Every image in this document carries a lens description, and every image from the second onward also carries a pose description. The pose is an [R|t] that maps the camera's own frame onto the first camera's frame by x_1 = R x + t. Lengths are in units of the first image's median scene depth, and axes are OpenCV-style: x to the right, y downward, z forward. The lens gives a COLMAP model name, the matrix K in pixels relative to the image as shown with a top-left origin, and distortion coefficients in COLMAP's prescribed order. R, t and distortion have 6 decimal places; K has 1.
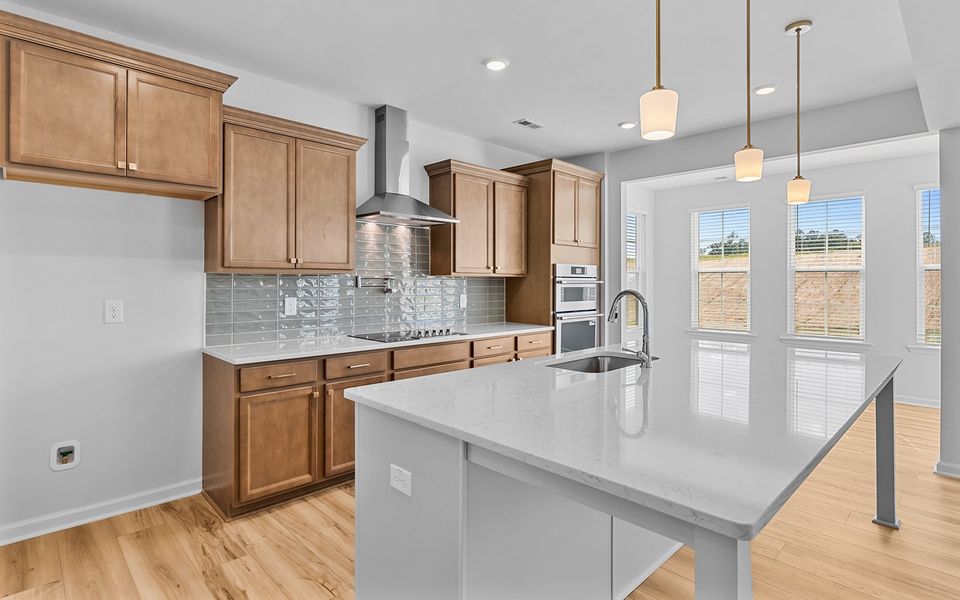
lens RADIAL K [[472.2, 0, 472.6], [0, 472.2, 282.4], [0, 0, 1]] dist [-0.005525, 0.000020]
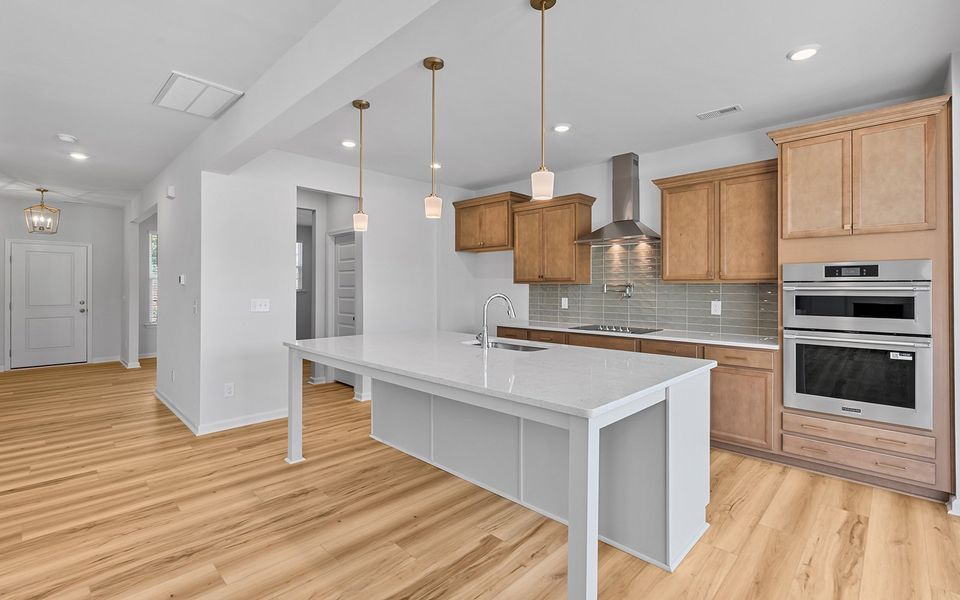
lens RADIAL K [[428.5, 0, 480.3], [0, 428.5, 291.1], [0, 0, 1]] dist [-0.001575, 0.000425]
pose [[0.045285, 0.006040, -0.998956, 1.041942], [0.002238, 0.999979, 0.006148, -0.002128], [0.998972, -0.002514, 0.045270, 0.580720]]
